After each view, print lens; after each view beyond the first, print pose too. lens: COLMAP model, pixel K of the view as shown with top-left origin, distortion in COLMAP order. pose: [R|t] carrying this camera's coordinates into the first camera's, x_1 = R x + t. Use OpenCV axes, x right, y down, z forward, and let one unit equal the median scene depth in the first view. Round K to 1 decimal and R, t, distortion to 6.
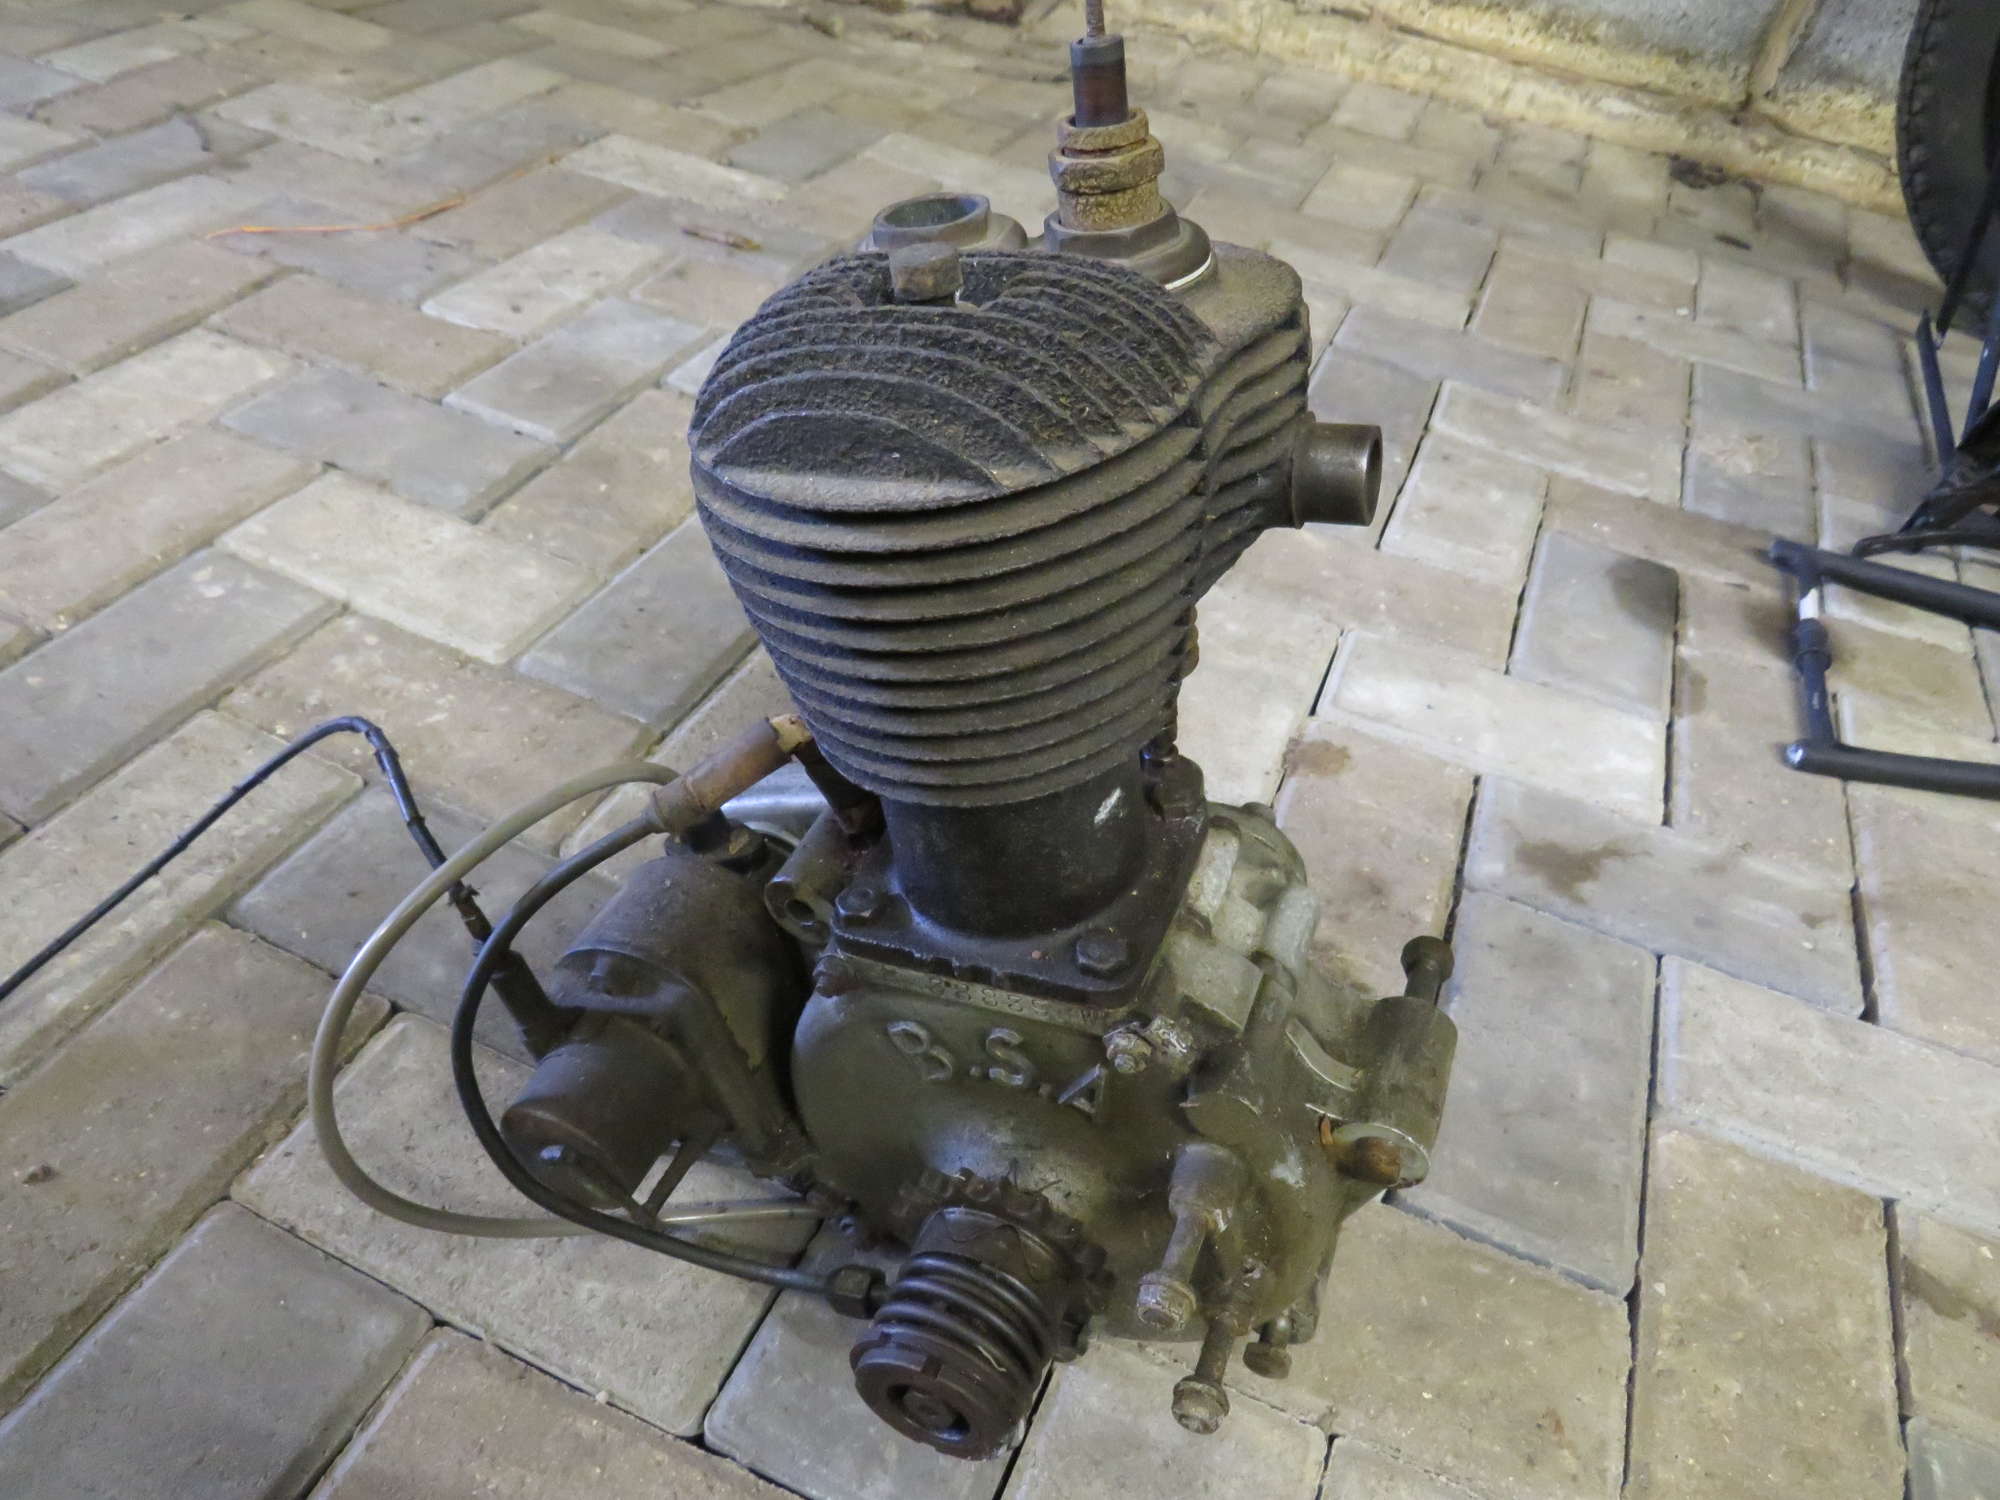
lens RADIAL K [[1414.6, 0, 983.0], [0, 1414.6, 760.9], [0, 0, 1]] dist [-0.032315, 0.015393]
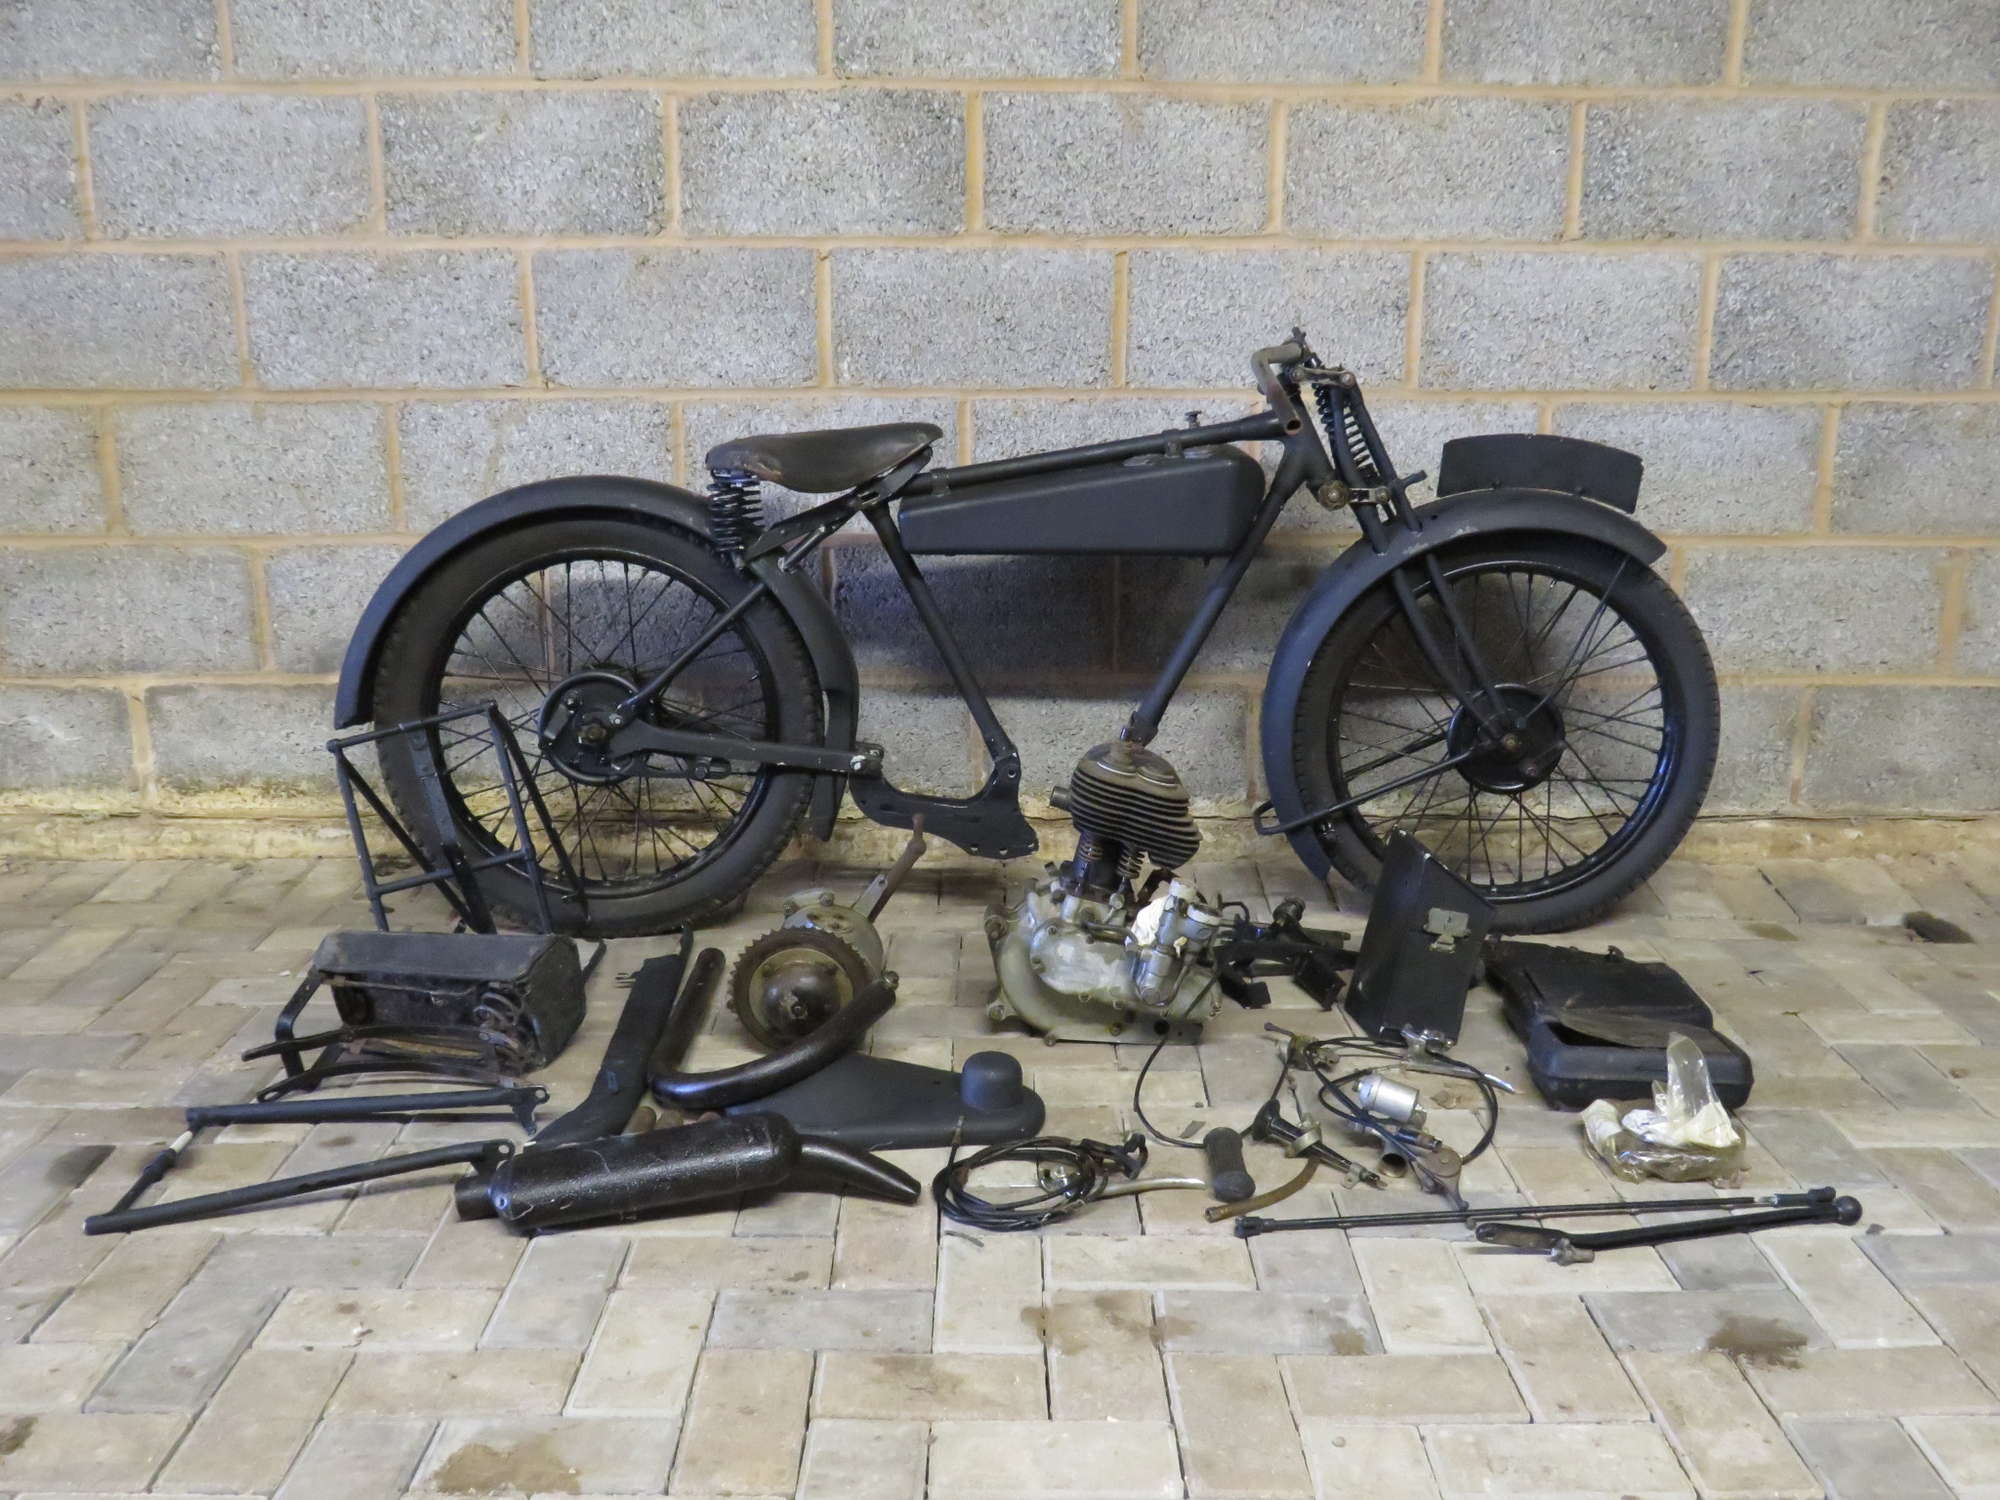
lens RADIAL K [[1818.0, 0, 1008.5], [0, 1818.0, 733.2], [0, 0, 1]] dist [-0.035283, 0.000000]
pose [[0.912644, -0.219421, 0.344870, 0.779867], [0.351155, 0.852714, -0.386742, 0.569745], [-0.209216, 0.474061, 0.855275, -1.080336]]
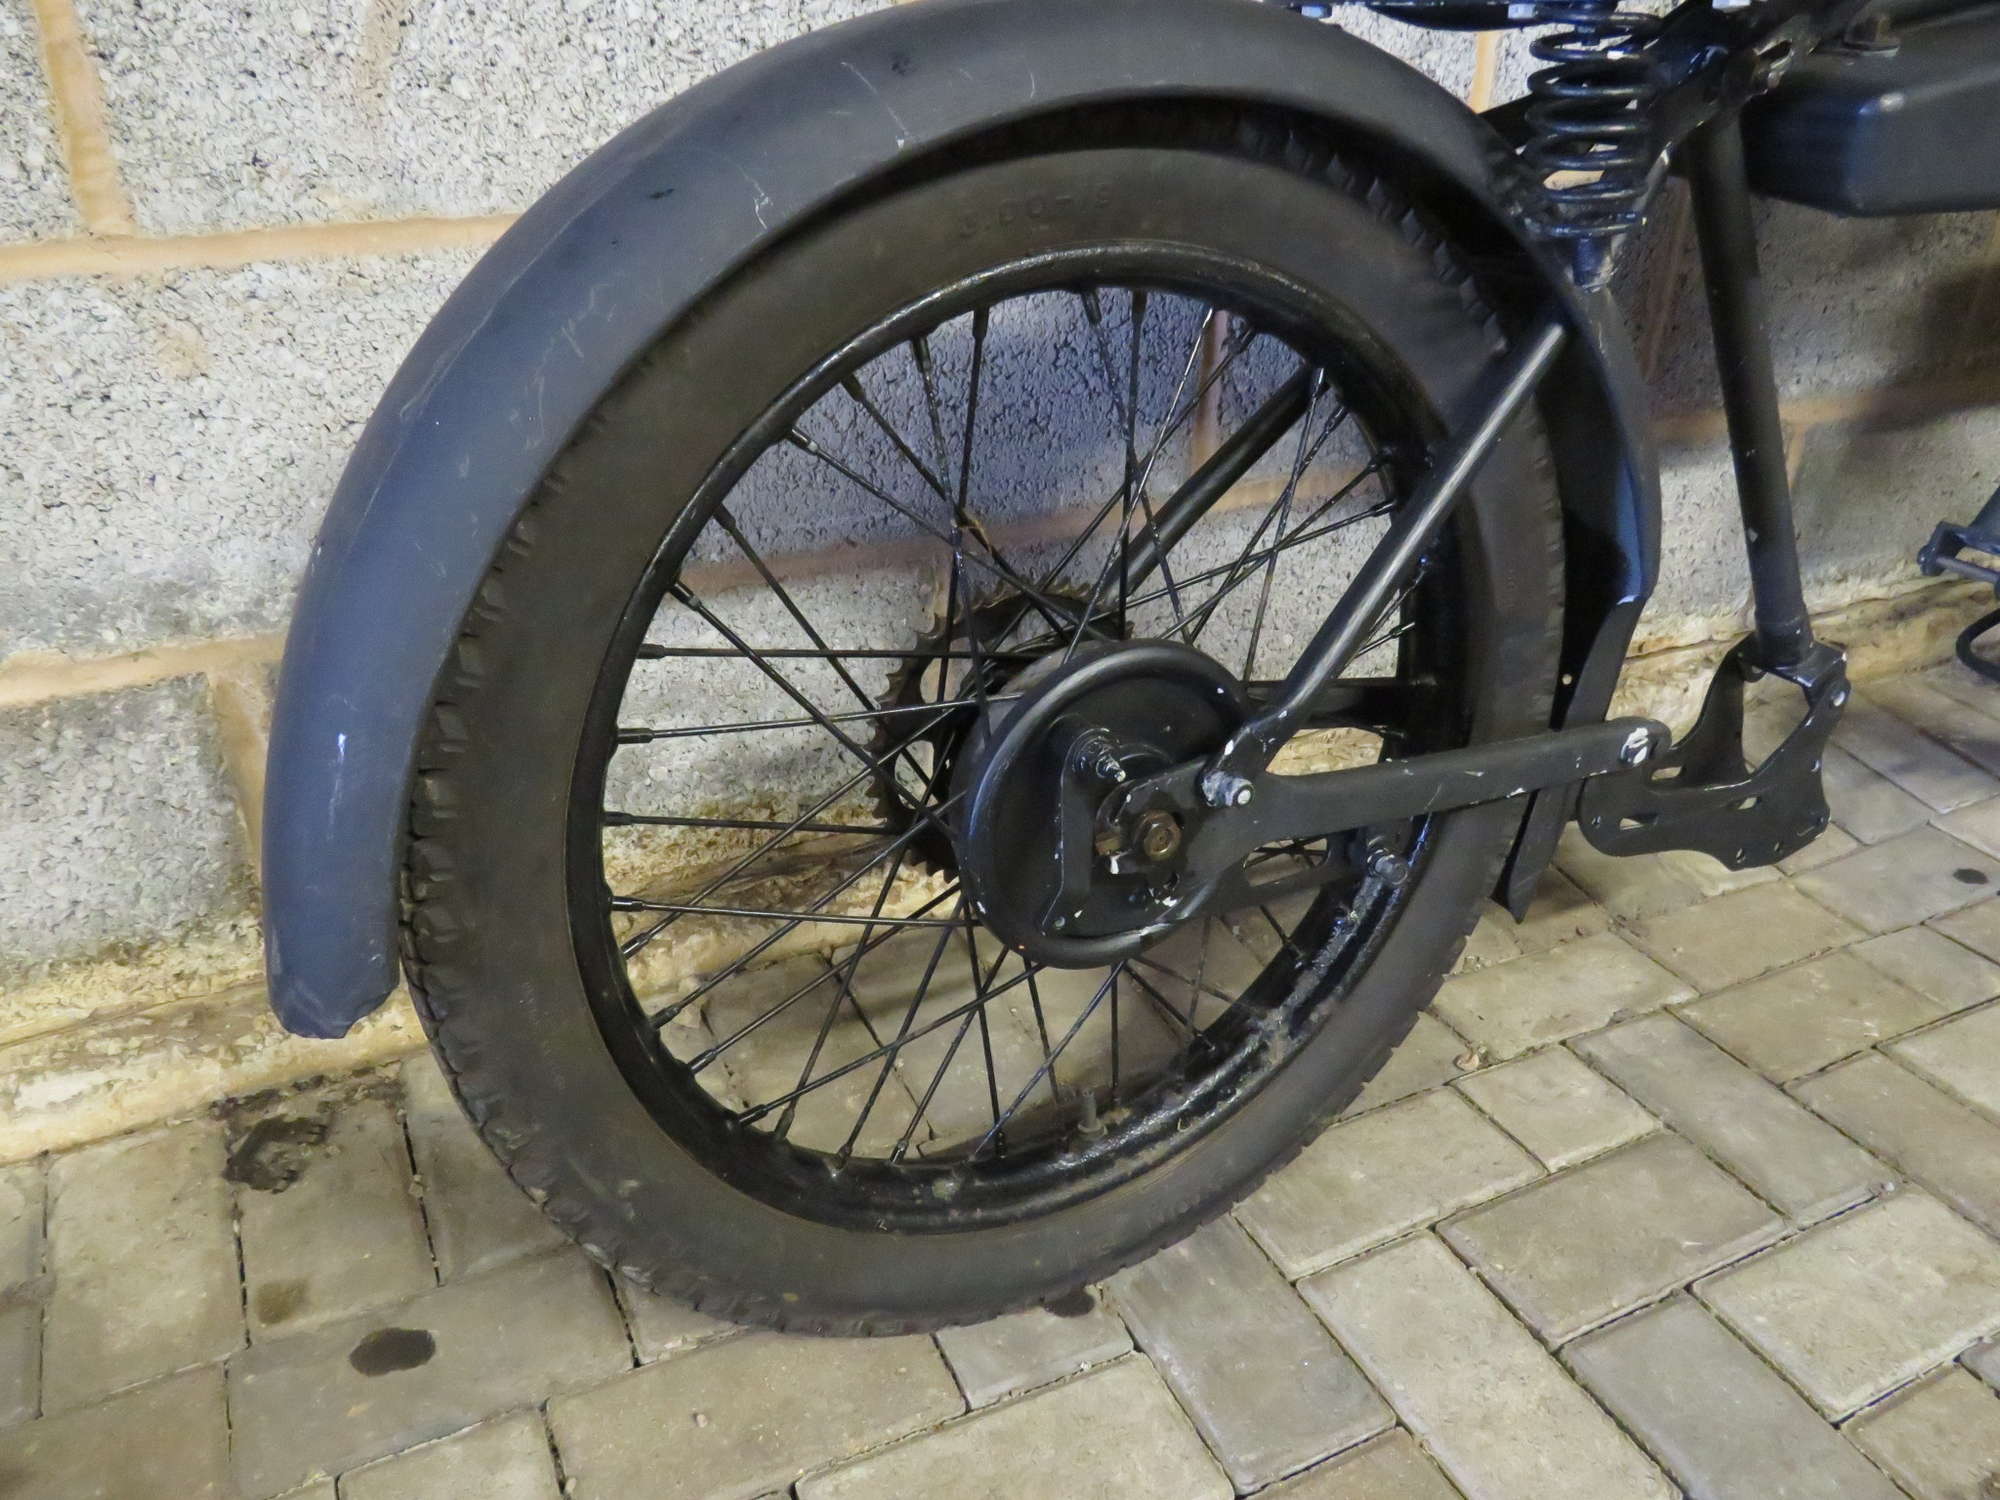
lens RADIAL K [[1497.4, 0, 994.5], [0, 1497.4, 744.6], [0, 0, 1]] dist [-0.036034, 0.010109]
pose [[0.659669, -0.459149, 0.594995, 0.692659], [0.556539, 0.830480, 0.023836, -0.659351], [-0.505076, 0.315414, 0.803376, 0.616106]]
